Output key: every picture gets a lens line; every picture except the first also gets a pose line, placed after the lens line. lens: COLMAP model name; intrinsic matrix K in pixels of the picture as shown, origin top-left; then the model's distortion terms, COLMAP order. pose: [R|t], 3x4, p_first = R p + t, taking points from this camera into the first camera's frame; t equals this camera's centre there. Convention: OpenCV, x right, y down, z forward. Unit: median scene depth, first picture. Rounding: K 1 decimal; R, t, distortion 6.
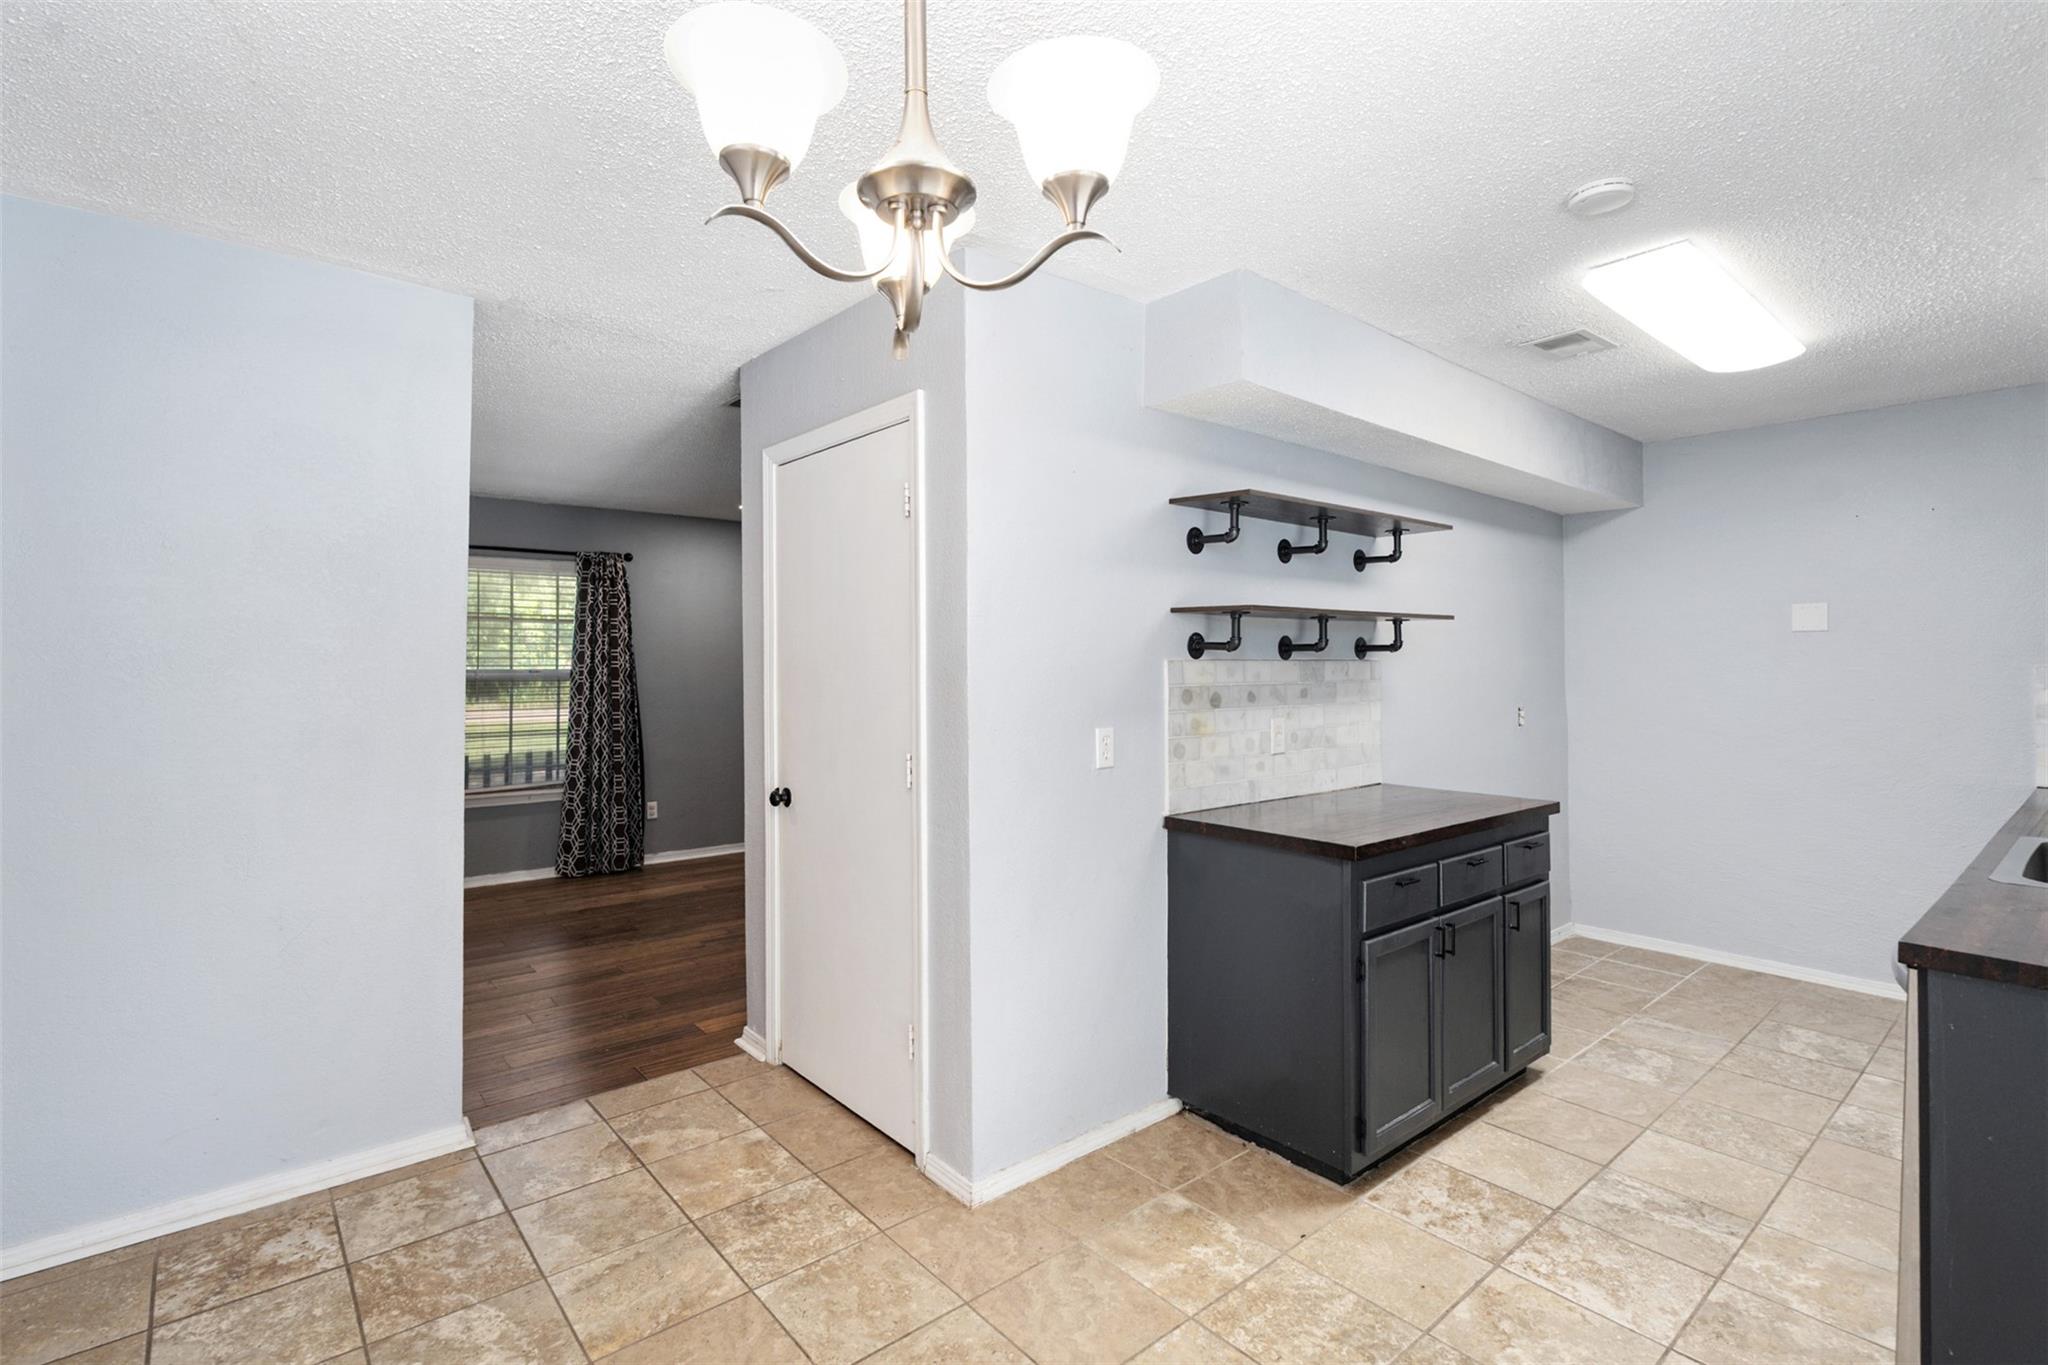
lens RADIAL K [[933.1, 0, 1041.1], [0, 933.1, 645.0], [0, 0, 1]] dist [0.001564, -0.000103]
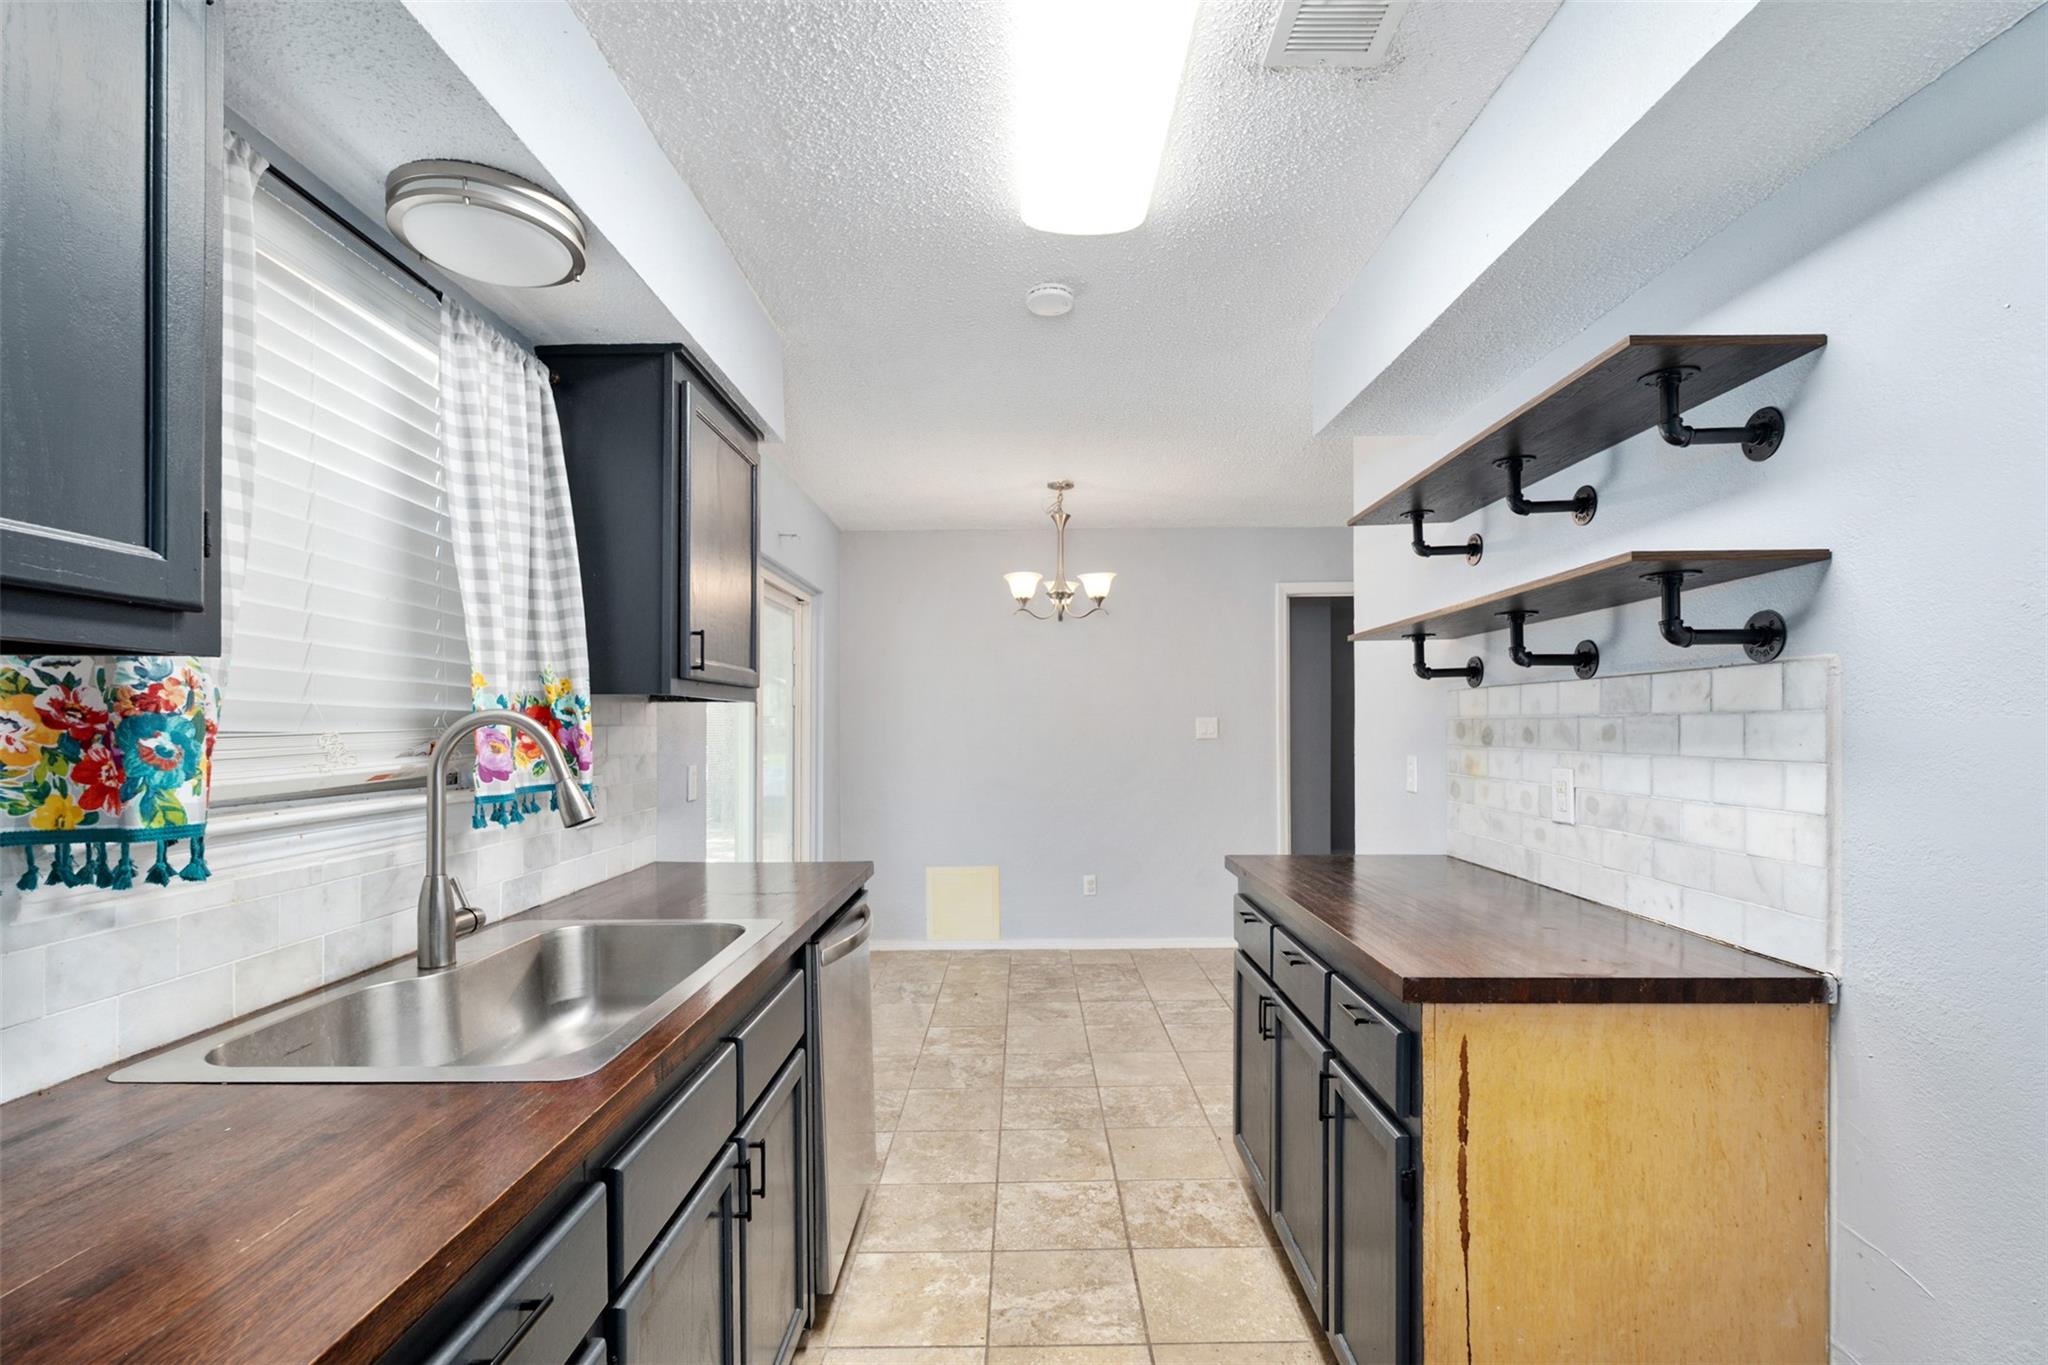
lens RADIAL K [[933.1, 0, 1029.7], [0, 933.1, 727.0], [0, 0, 1]] dist [0.001564, -0.000103]
pose [[-0.646227, 0.002696, -0.763140, 1.083038], [0.017697, 0.999778, -0.011454, 0.054101], [0.762940, -0.020907, -0.646131, 1.240521]]
